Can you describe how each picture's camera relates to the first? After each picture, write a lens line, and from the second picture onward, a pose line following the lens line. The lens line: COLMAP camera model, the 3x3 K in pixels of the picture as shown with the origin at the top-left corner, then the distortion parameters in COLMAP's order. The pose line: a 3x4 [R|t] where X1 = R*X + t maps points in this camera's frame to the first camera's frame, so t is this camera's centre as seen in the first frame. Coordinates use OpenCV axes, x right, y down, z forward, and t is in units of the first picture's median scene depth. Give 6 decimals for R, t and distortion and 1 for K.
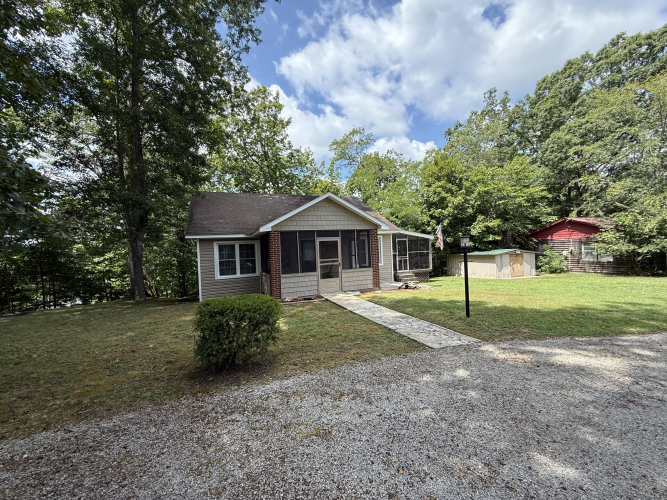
lens RADIAL K [[267.4, 0, 333.5], [0, 267.4, 250.0], [0, 0, 1]] dist [0.001250, 0.000134]
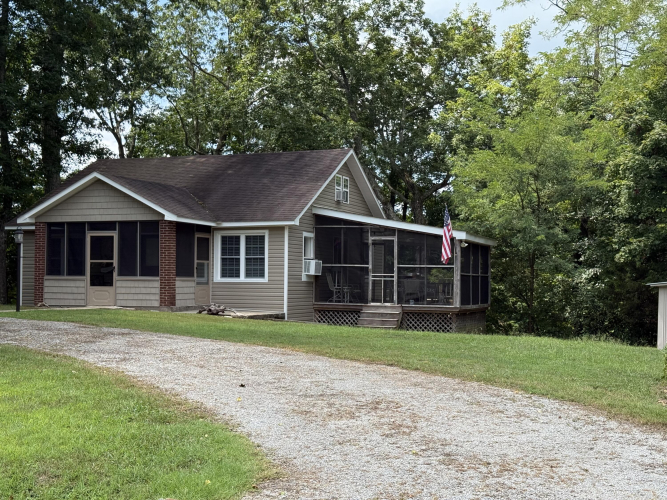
lens RADIAL K [[931.8, 0, 333.5], [0, 931.8, 250.0], [0, 0, 1]] dist [0.252701, -0.002708]
pose [[0.692255, 0.027467, -0.721130, 1.368897], [-0.044137, 0.999016, -0.004318, -0.006980], [0.720302, 0.034818, 0.692786, -0.210454]]
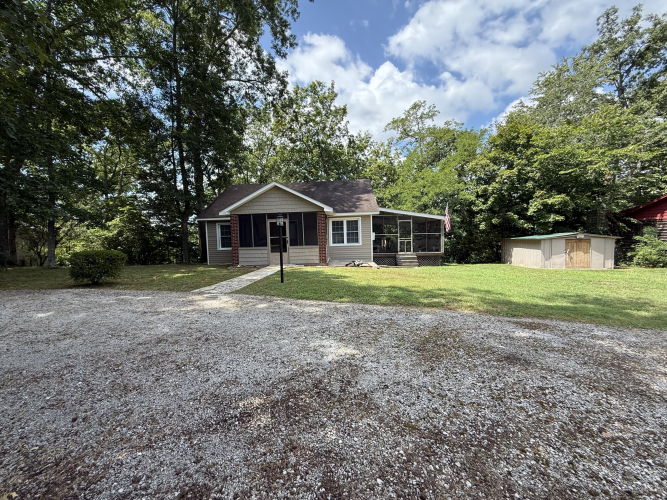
lens RADIAL K [[263.8, 0, 333.5], [0, 263.8, 250.0], [0, 0, 1]] dist [0.000793, 0.000064]
pose [[0.899374, 0.040327, -0.435315, 0.437531], [-0.012535, 0.997706, 0.066529, 0.006029], [0.437000, -0.054378, 0.897817, 0.011525]]
